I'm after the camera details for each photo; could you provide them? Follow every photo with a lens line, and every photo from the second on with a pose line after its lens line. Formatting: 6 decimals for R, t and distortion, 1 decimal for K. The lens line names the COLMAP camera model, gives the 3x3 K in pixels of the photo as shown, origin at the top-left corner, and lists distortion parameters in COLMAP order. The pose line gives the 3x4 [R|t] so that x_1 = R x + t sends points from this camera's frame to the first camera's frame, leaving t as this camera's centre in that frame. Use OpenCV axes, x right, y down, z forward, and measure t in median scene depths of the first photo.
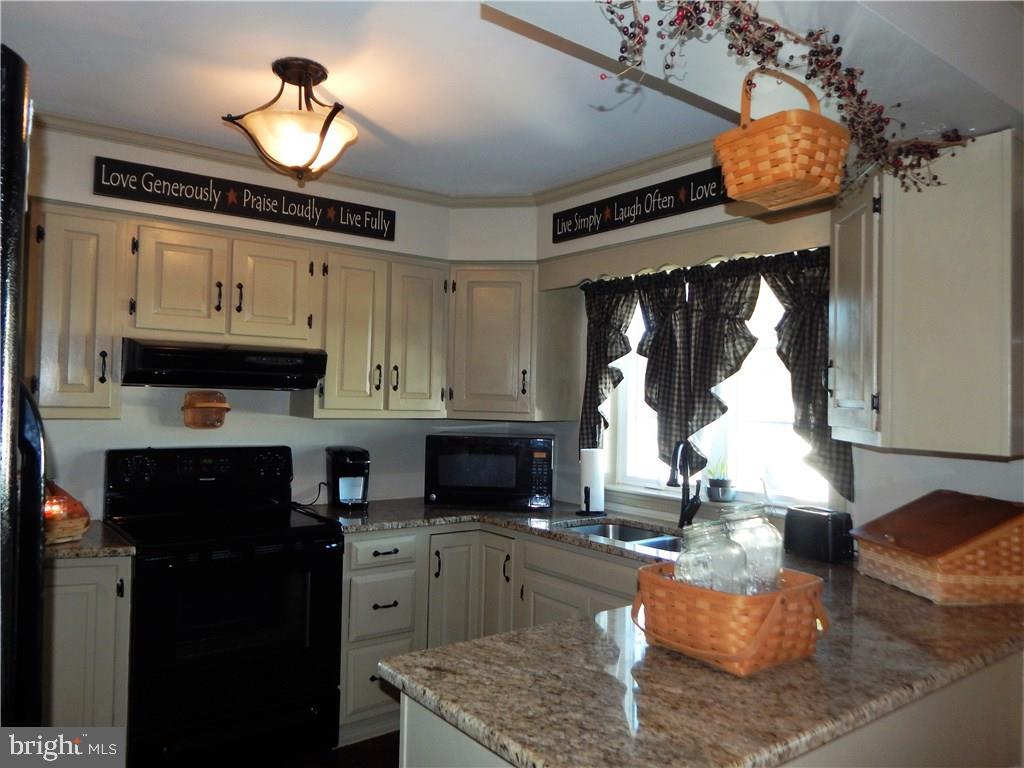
lens RADIAL K [[754.0, 0, 514.6], [0, 754.0, 381.0], [0, 0, 1]] dist [-0.002263, -0.006697]
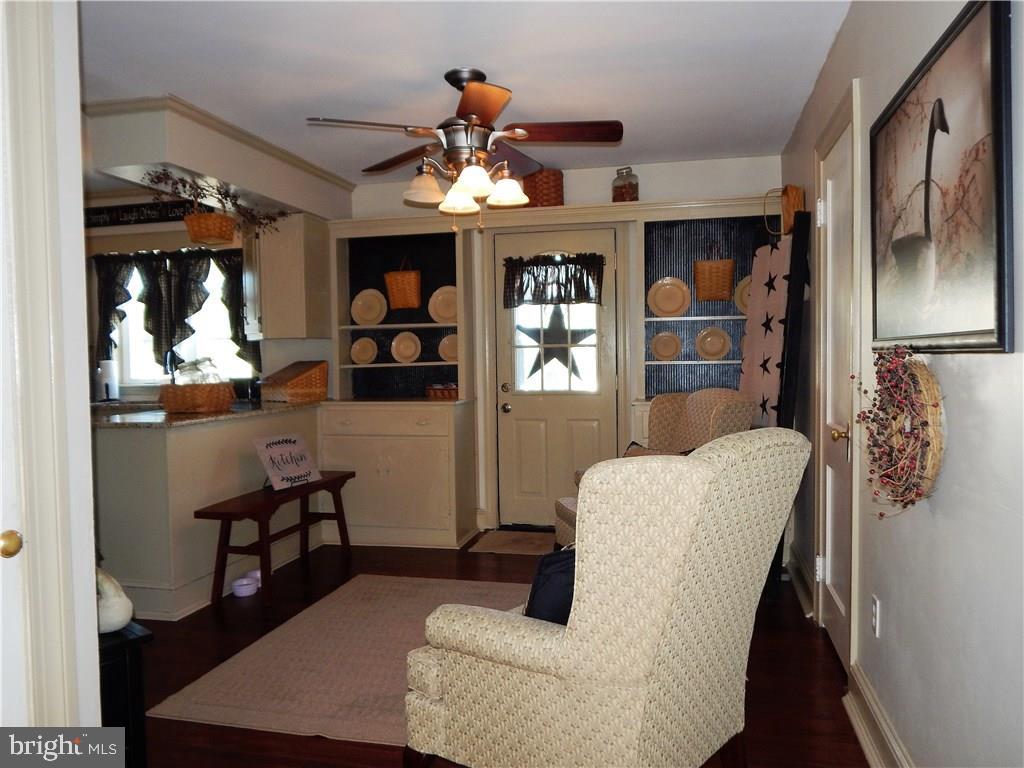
lens RADIAL K [[754.0, 0, 512.9], [0, 754.0, 377.3], [0, 0, 1]] dist [-0.002263, -0.006697]
pose [[0.782122, -0.057168, 0.620497, -0.248317], [0.022120, 0.997702, 0.064038, 0.048328], [-0.622732, -0.036360, 0.781590, -0.885101]]
